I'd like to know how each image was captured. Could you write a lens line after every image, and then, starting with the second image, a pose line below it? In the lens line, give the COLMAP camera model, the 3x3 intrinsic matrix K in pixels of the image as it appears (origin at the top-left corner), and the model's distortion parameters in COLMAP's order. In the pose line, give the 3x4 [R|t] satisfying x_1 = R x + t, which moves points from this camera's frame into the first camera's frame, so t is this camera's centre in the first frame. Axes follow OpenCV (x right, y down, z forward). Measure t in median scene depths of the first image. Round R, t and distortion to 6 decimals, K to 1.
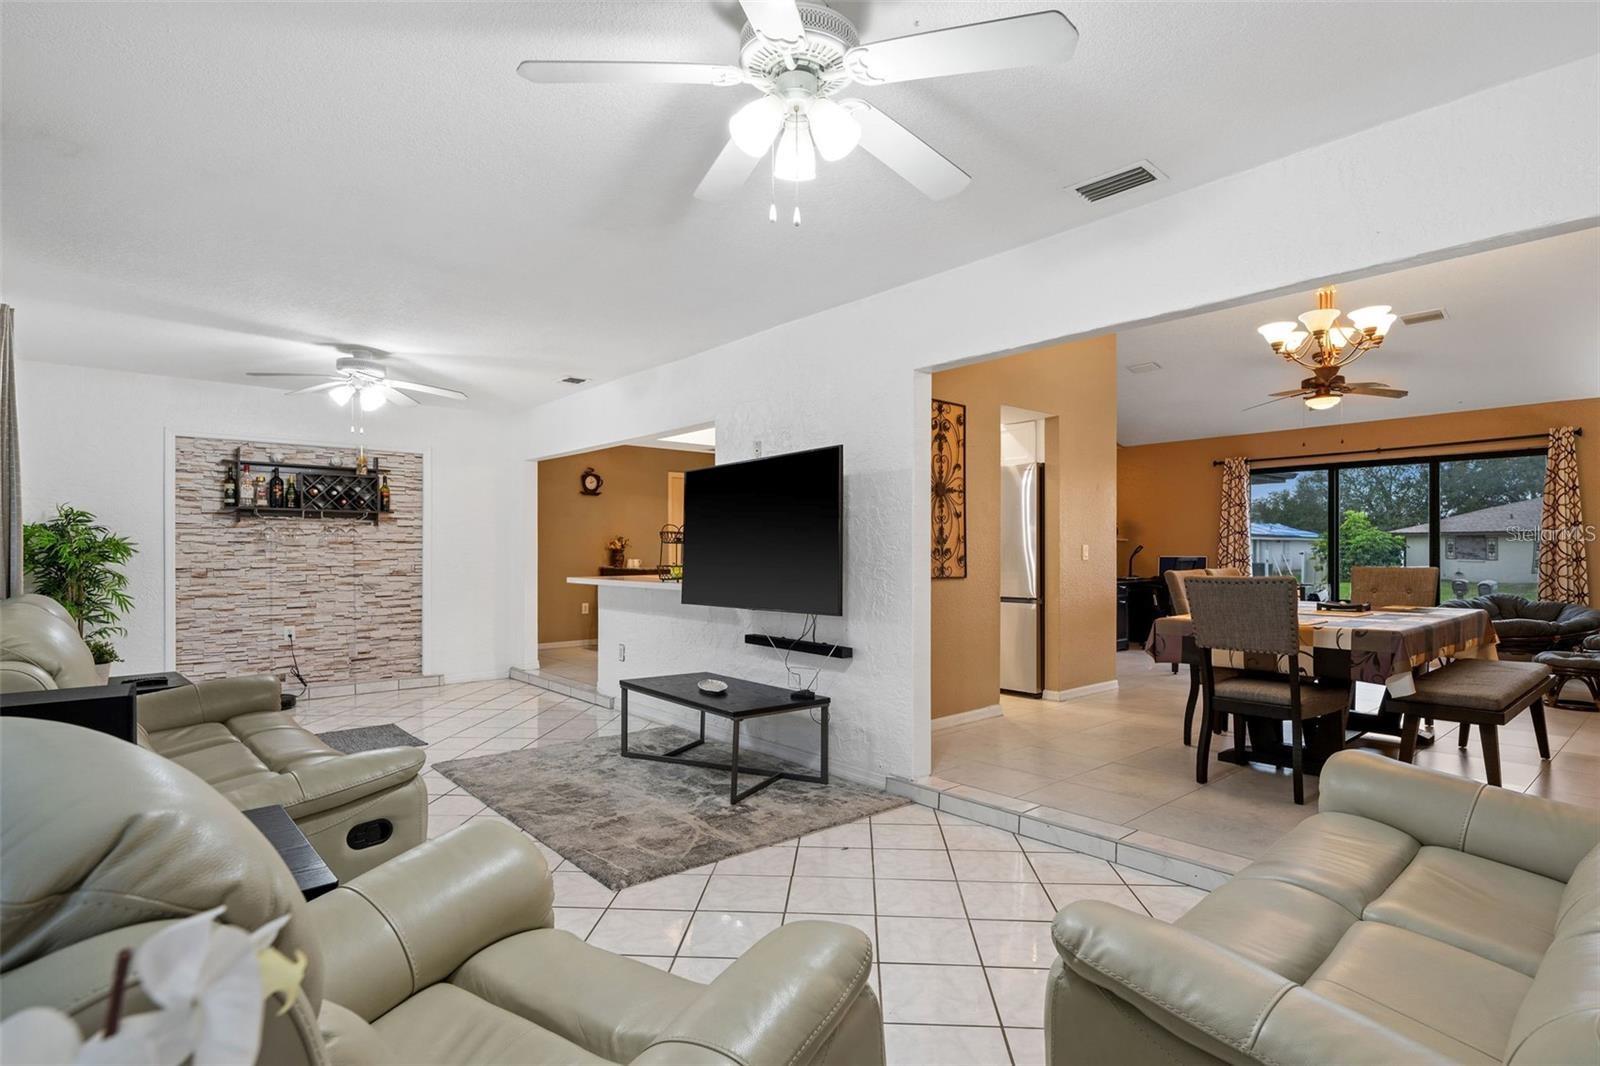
lens RADIAL K [[808.5, 0, 792.6], [0, 808.5, 553.5], [0, 0, 1]] dist [-0.002181, 0.000907]
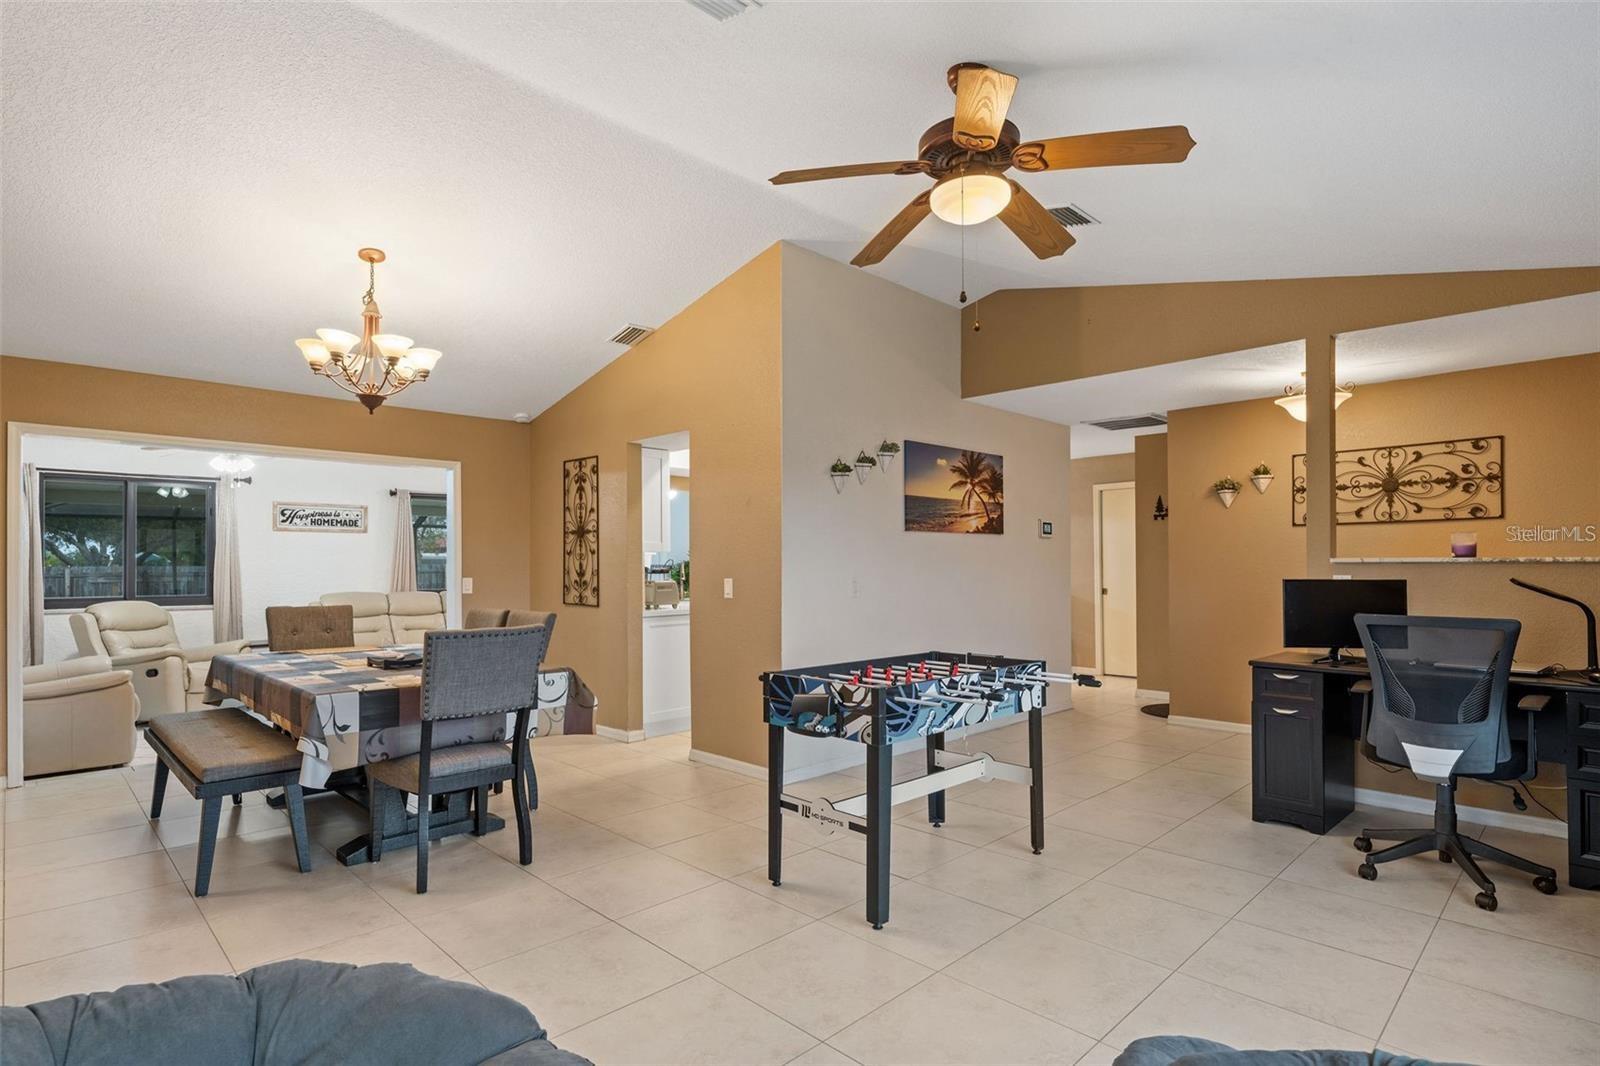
lens RADIAL K [[808.5, 0, 792.6], [0, 808.5, 553.5], [0, 0, 1]] dist [-0.002181, 0.000907]
pose [[0.063739, -0.013374, -0.997877, 1.153895], [-0.002250, 0.999906, -0.013545, -0.025375], [0.997964, 0.003108, 0.063703, 1.014441]]
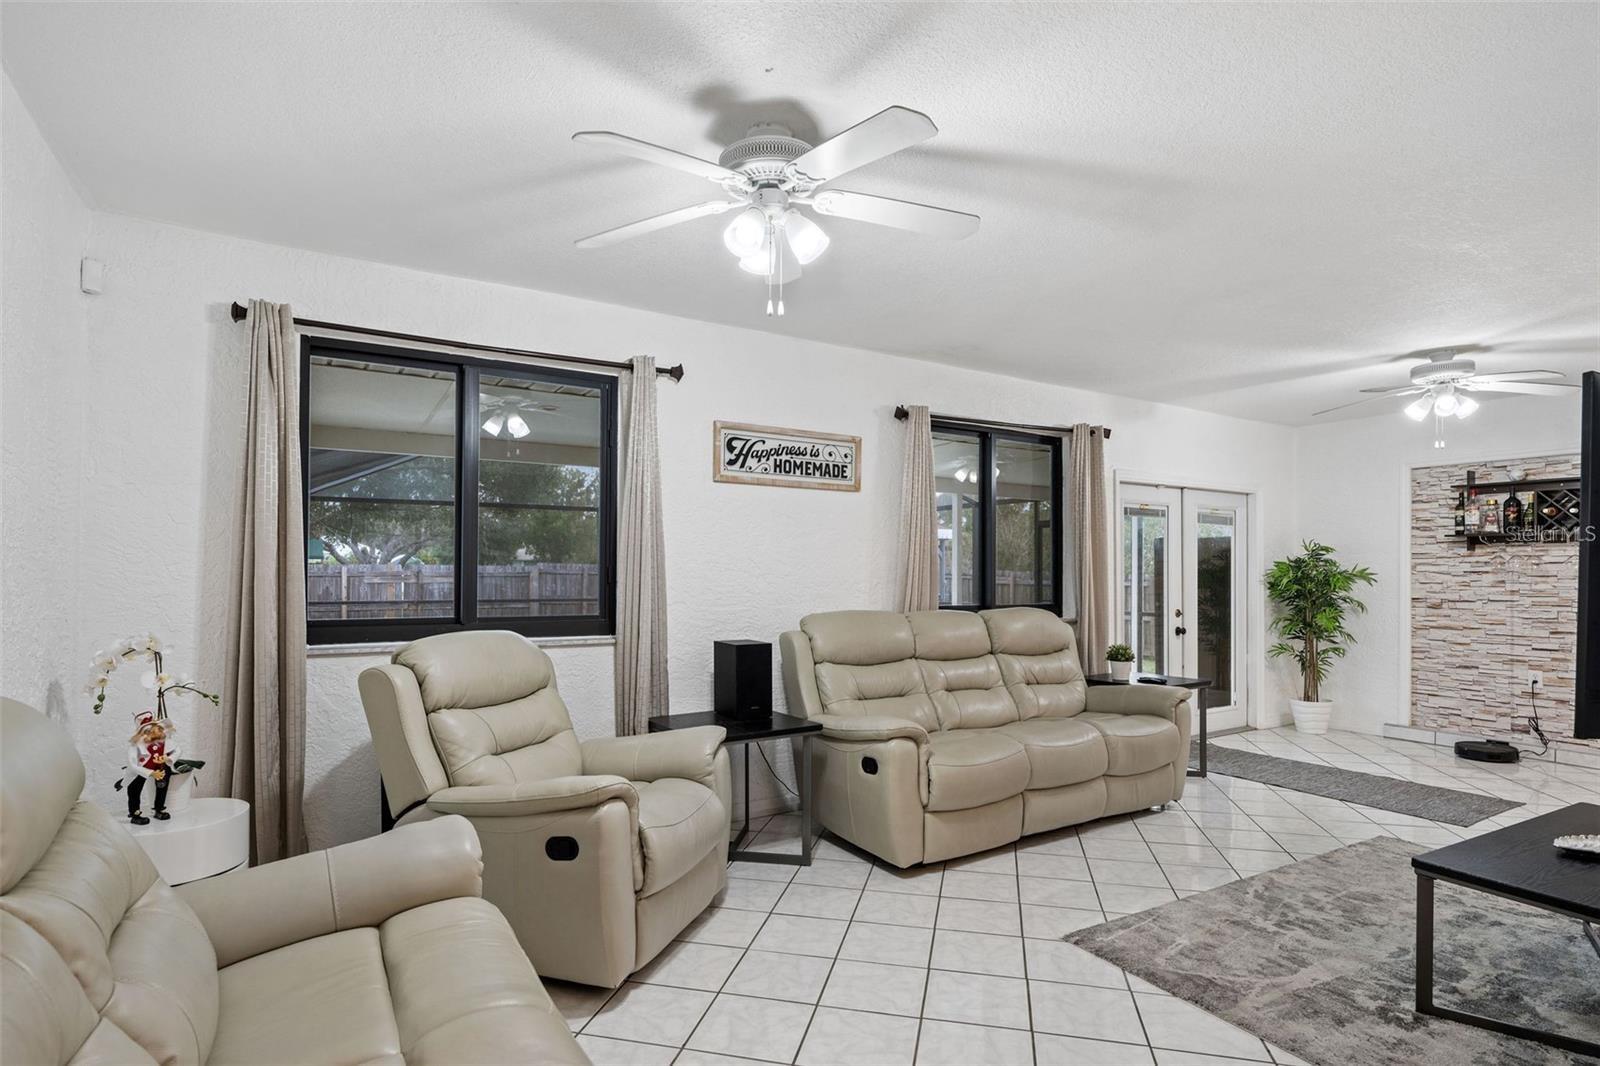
lens RADIAL K [[808.5, 0, 792.6], [0, 808.5, 553.5], [0, 0, 1]] dist [-0.002181, 0.000907]
pose [[-0.158917, -0.022065, -0.987045, 0.368102], [-0.010308, 0.999733, -0.020689, -0.008328], [0.987238, 0.006887, -0.159102, 0.387044]]
